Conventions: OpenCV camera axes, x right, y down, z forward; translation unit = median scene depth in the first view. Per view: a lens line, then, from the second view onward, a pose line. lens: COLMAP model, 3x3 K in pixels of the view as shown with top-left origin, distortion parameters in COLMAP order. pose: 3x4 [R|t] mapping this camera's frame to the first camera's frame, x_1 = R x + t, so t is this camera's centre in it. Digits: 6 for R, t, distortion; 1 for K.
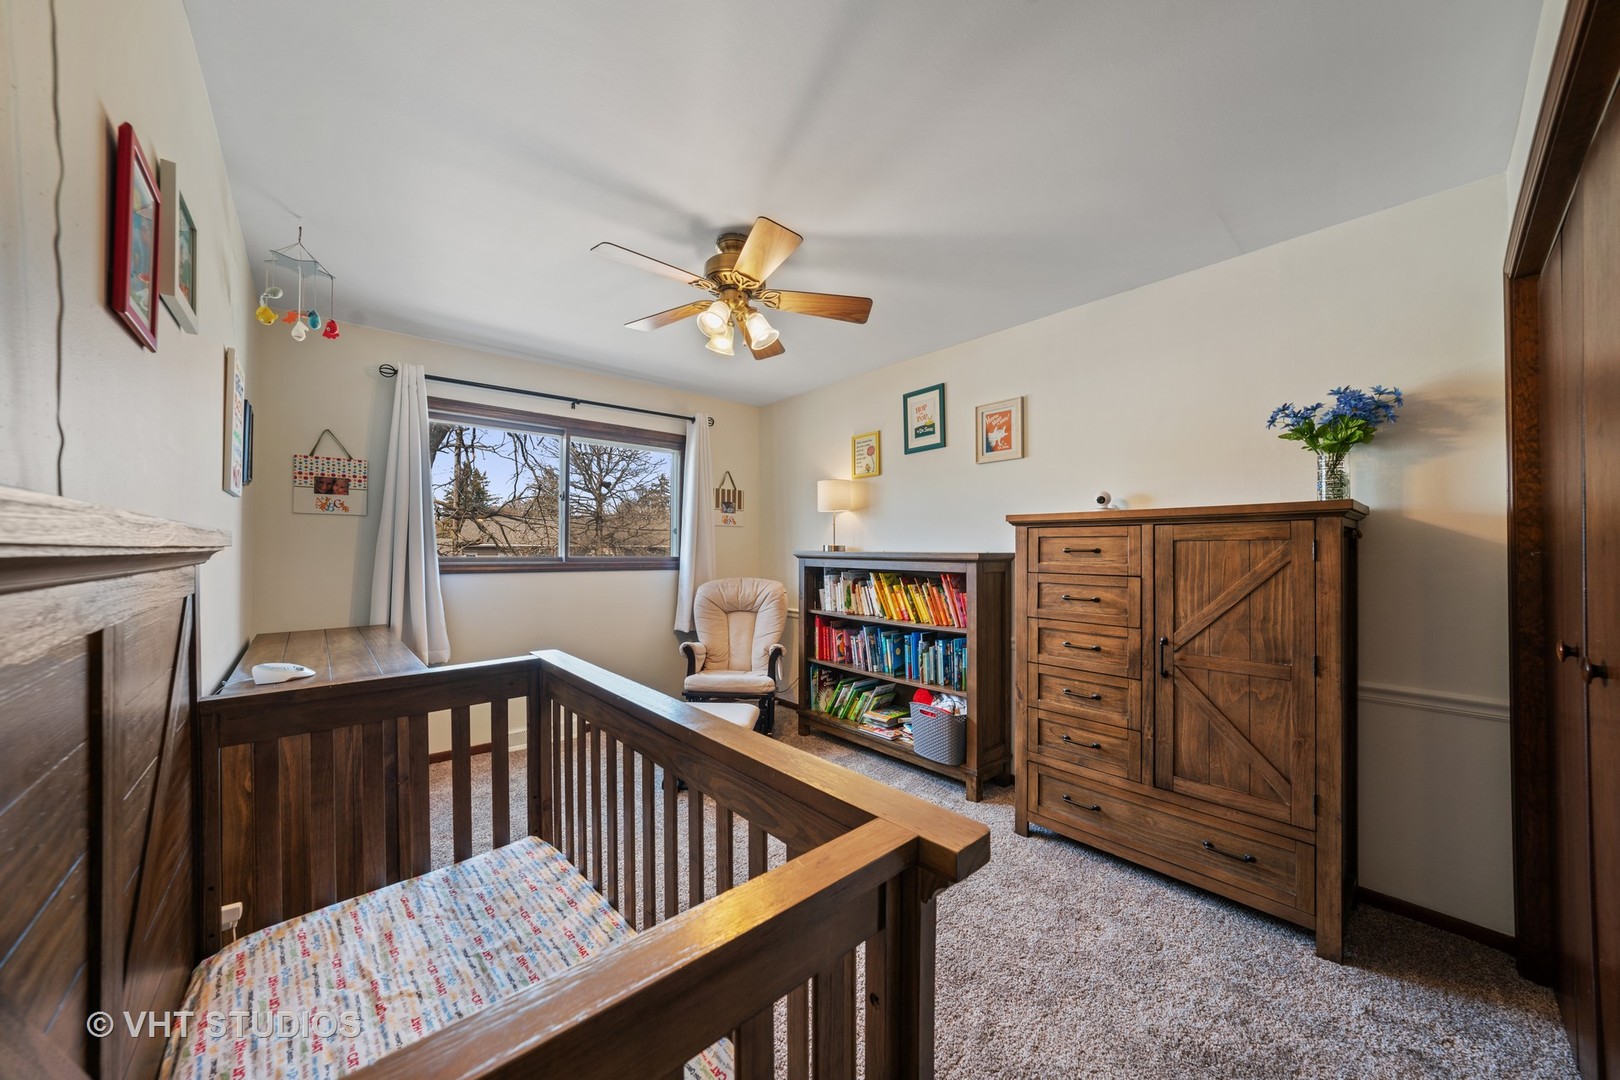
lens RADIAL K [[569.7, 0, 812.7], [0, 569.7, 543.2], [0, 0, 1]] dist [-0.013267, 0.002386]
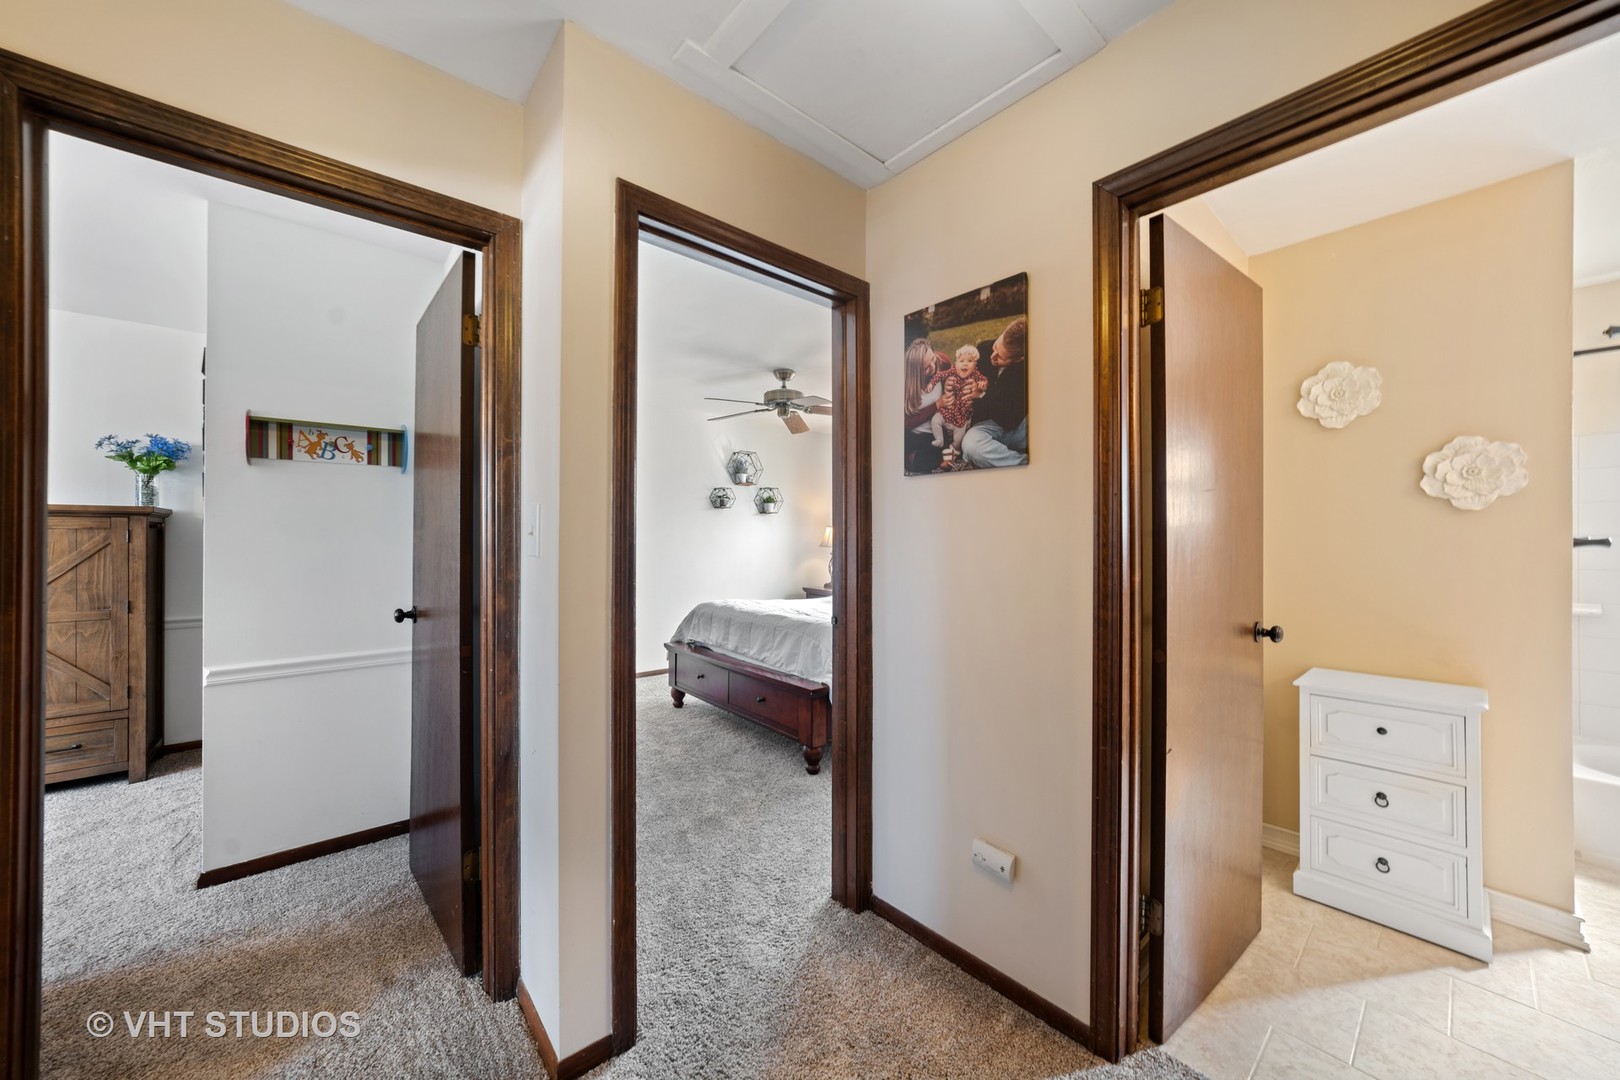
lens RADIAL K [[569.7, 0, 804.4], [0, 569.7, 538.6], [0, 0, 1]] dist [-0.013267, 0.002386]
pose [[0.010744, -0.004012, 0.999934, -0.652883], [-0.014862, 0.999881, 0.004171, -0.014958], [-0.999832, -0.014906, 0.010683, -0.890647]]
